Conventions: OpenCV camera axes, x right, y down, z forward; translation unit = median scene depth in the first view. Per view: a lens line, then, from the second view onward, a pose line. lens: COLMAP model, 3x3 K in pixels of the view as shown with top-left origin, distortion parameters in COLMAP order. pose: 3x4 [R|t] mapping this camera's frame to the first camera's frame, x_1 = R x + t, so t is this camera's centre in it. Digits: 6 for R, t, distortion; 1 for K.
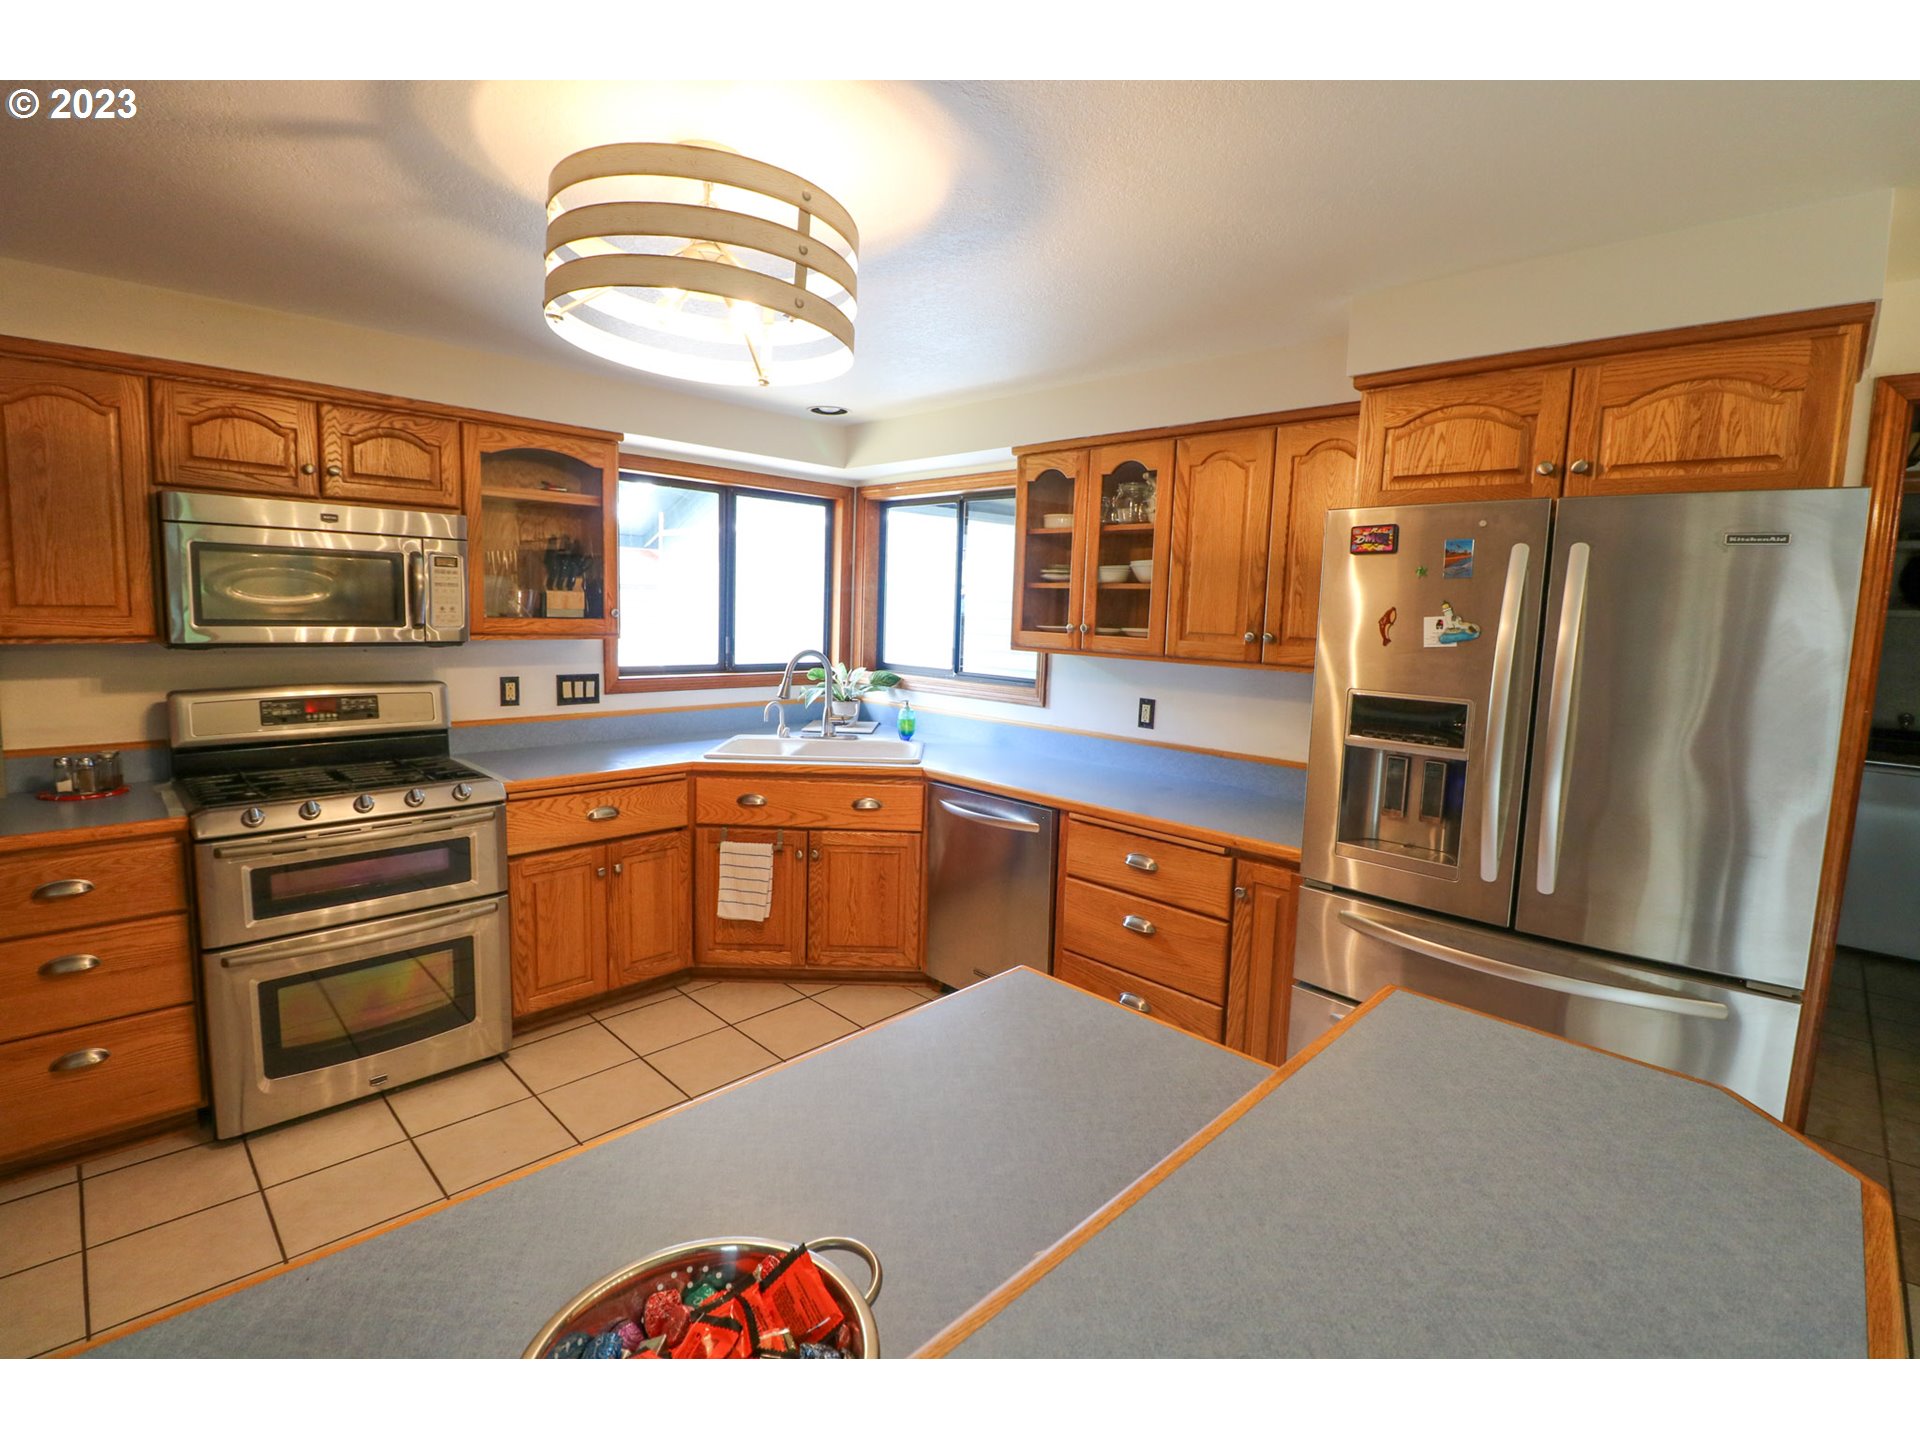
lens RADIAL K [[885.1, 0, 973.7], [0, 885.1, 705.3], [0, 0, 1]] dist [-0.010027, -0.006208]
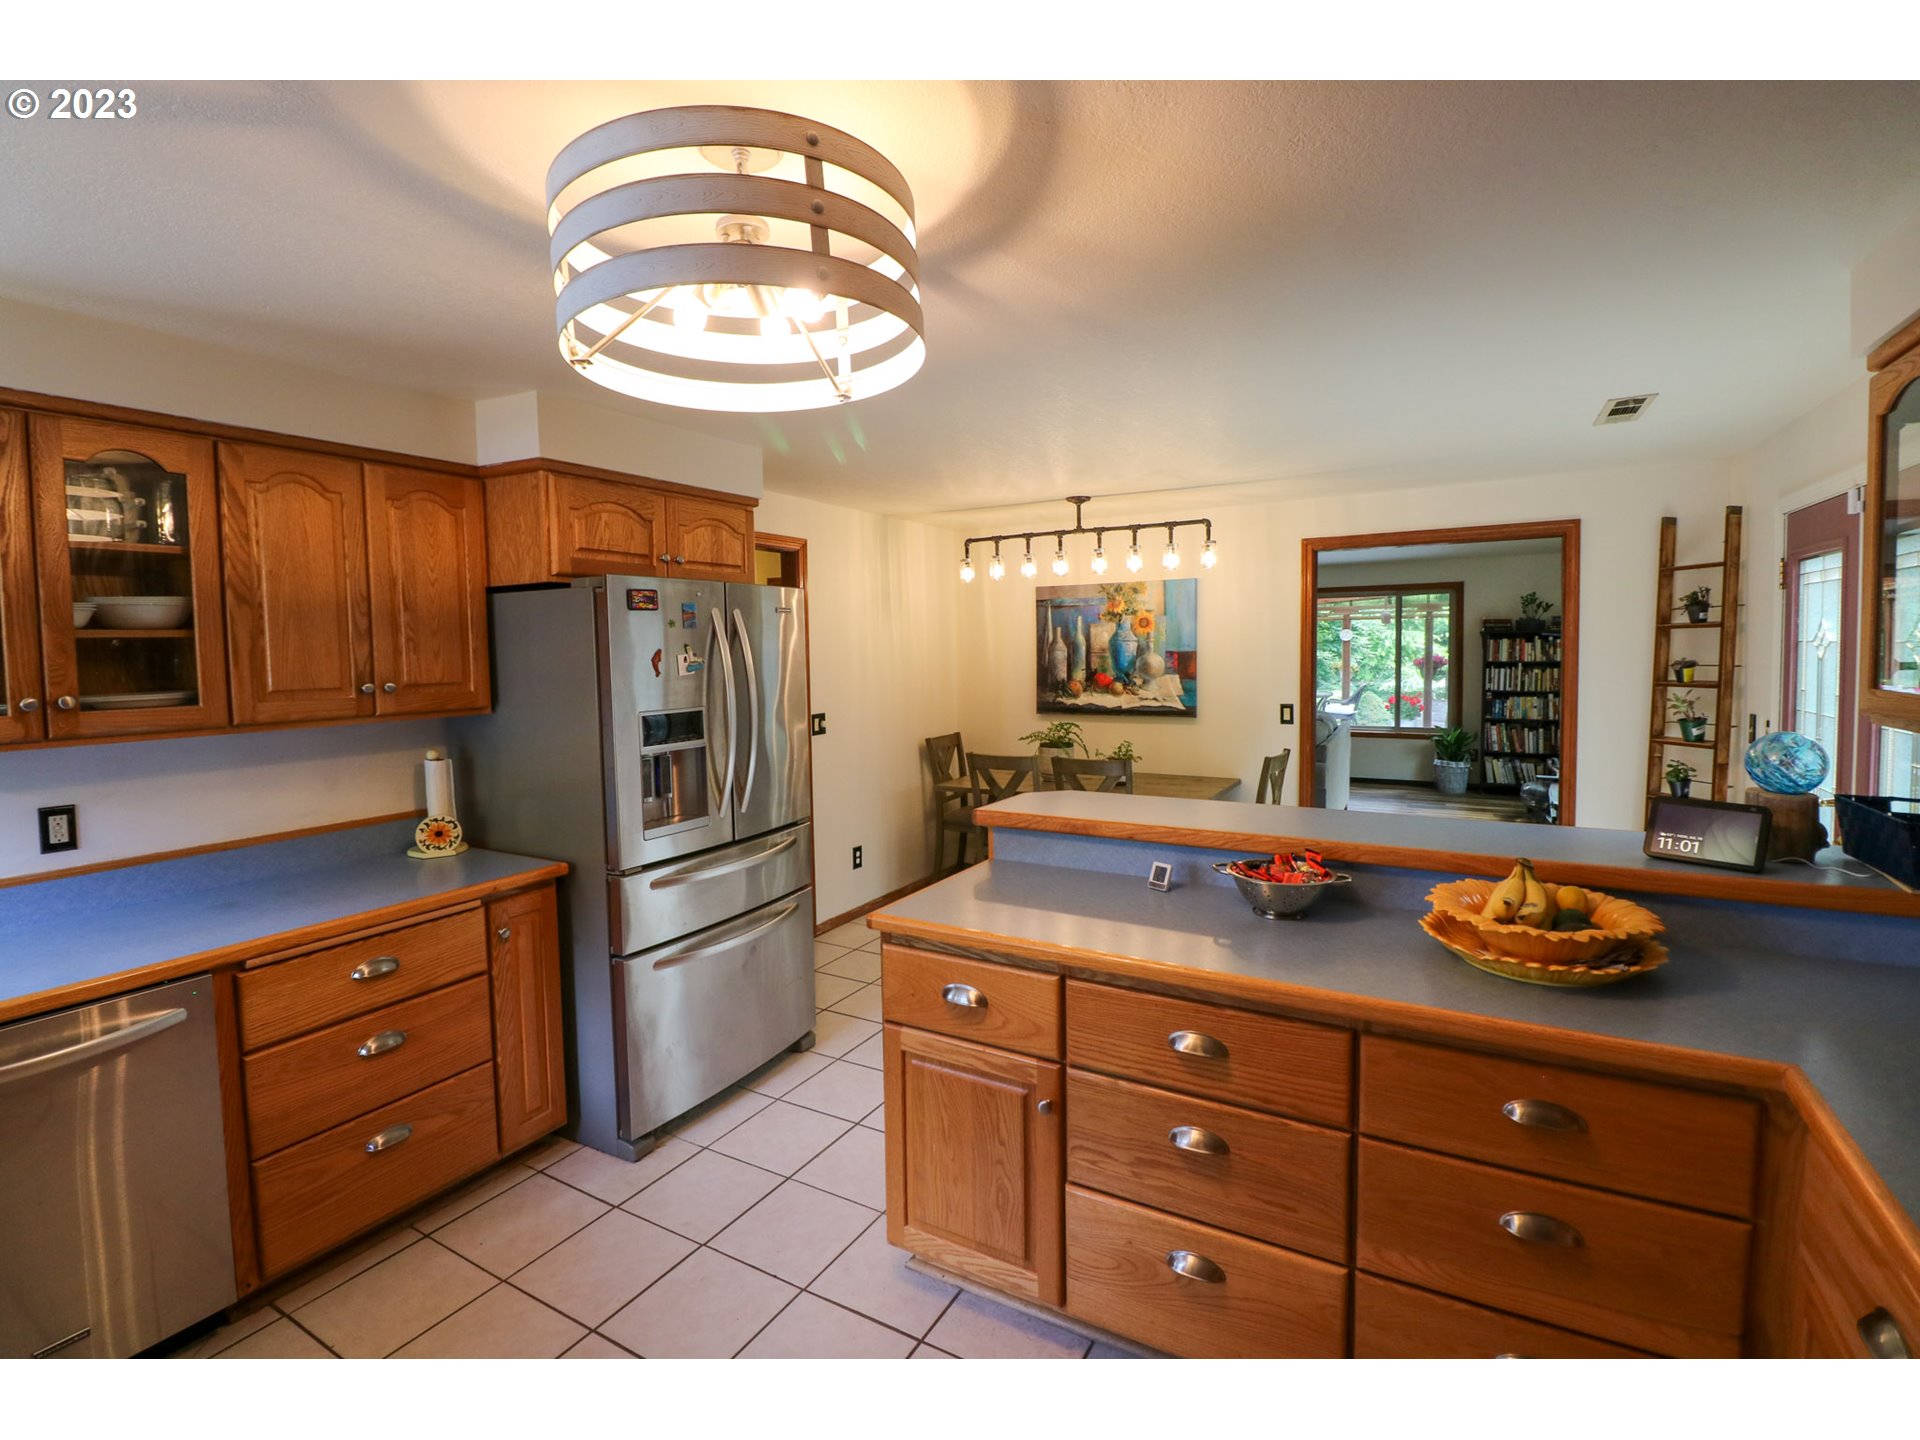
lens RADIAL K [[885.1, 0, 962.7], [0, 885.1, 703.1], [0, 0, 1]] dist [-0.010027, -0.006208]
pose [[-0.243365, -0.085820, 0.966131, -0.756425], [0.120345, 0.985709, 0.117874, -0.101985], [-0.962440, 0.144956, -0.229559, 0.664710]]
